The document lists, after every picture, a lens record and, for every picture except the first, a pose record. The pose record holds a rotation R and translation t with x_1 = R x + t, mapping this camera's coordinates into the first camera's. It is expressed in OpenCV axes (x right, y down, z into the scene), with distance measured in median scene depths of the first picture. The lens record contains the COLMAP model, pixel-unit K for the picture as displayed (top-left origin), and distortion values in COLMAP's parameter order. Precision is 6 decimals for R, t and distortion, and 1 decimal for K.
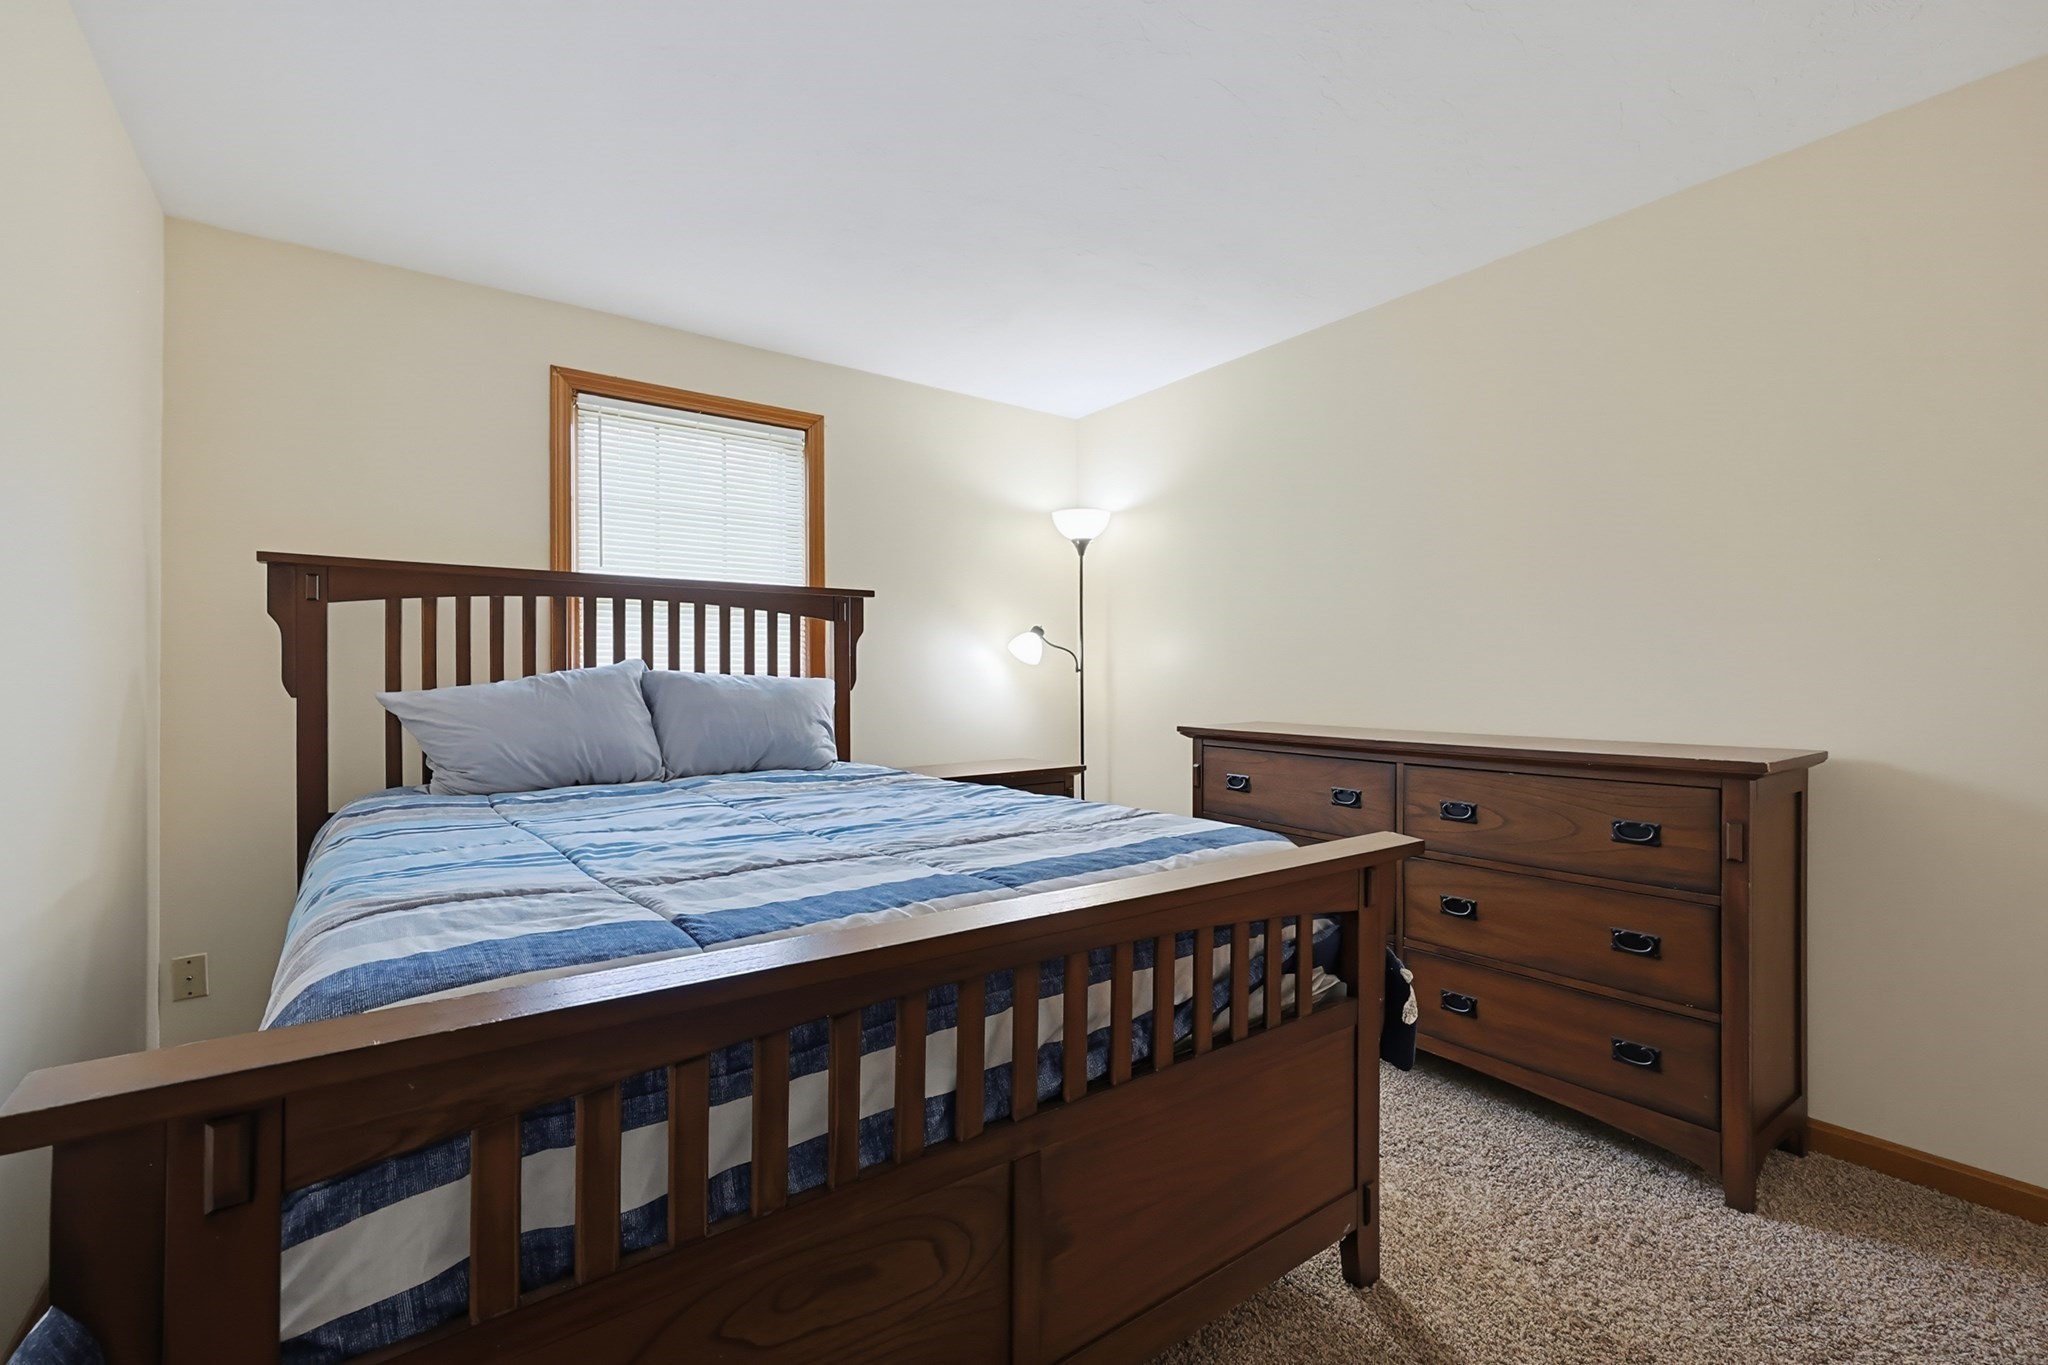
lens RADIAL K [[879.4, 0, 1020.3], [0, 879.4, 670.0], [0, 0, 1]] dist [0.000297, 0.000542]
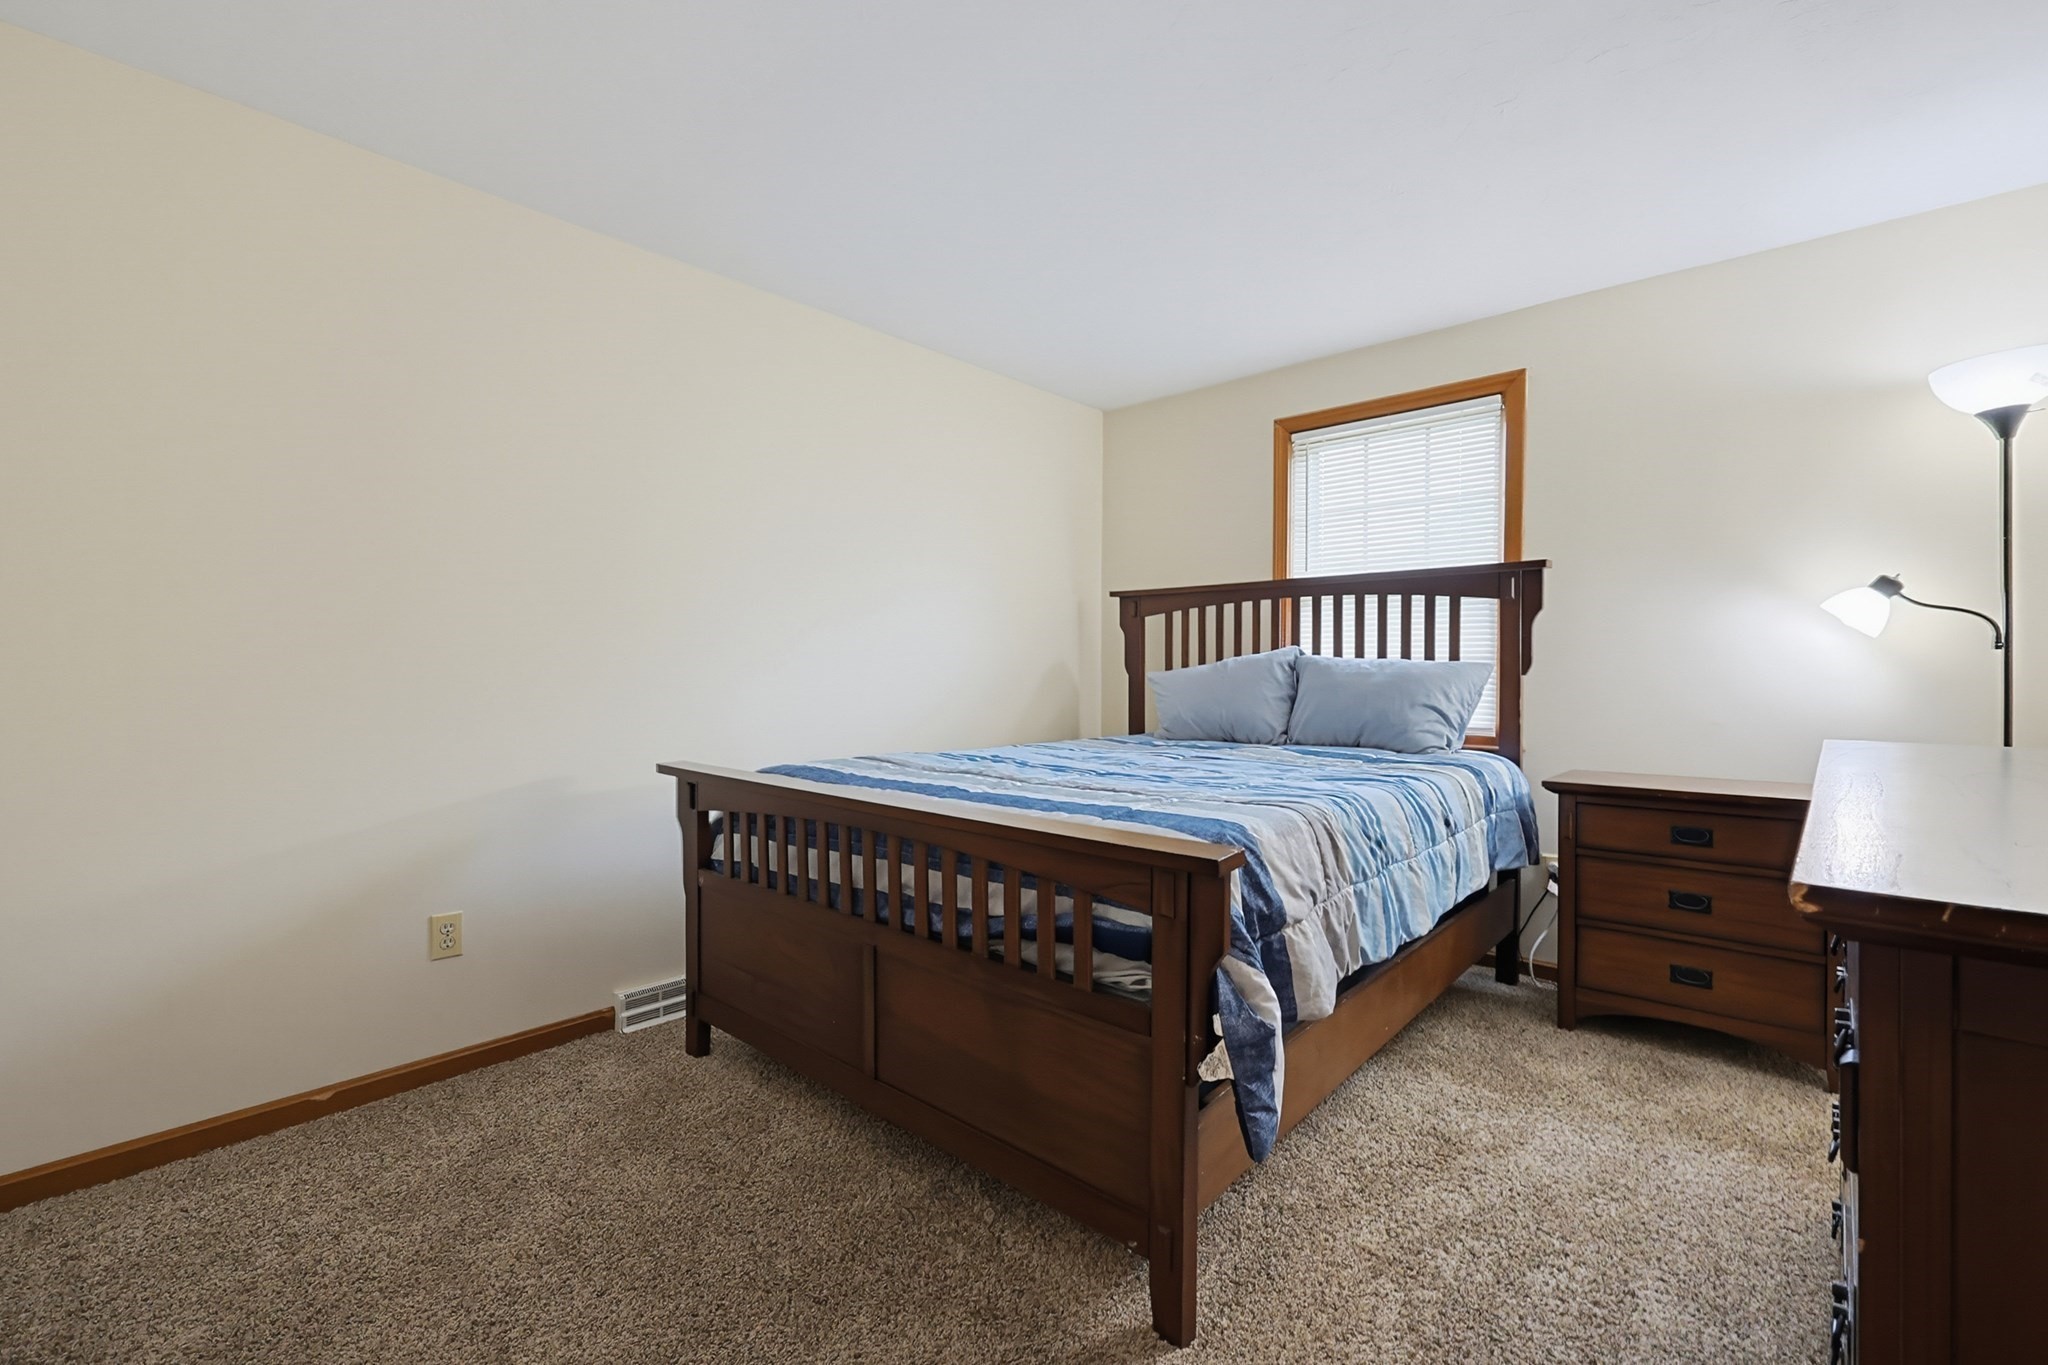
lens RADIAL K [[879.4, 0, 1022.8], [0, 879.4, 685.0], [0, 0, 1]] dist [0.000297, 0.000542]
pose [[0.188247, 0.019062, -0.981937, 0.655922], [0.003970, 0.999789, 0.020170, 0.013973], [0.982114, -0.007696, 0.188132, 0.386405]]
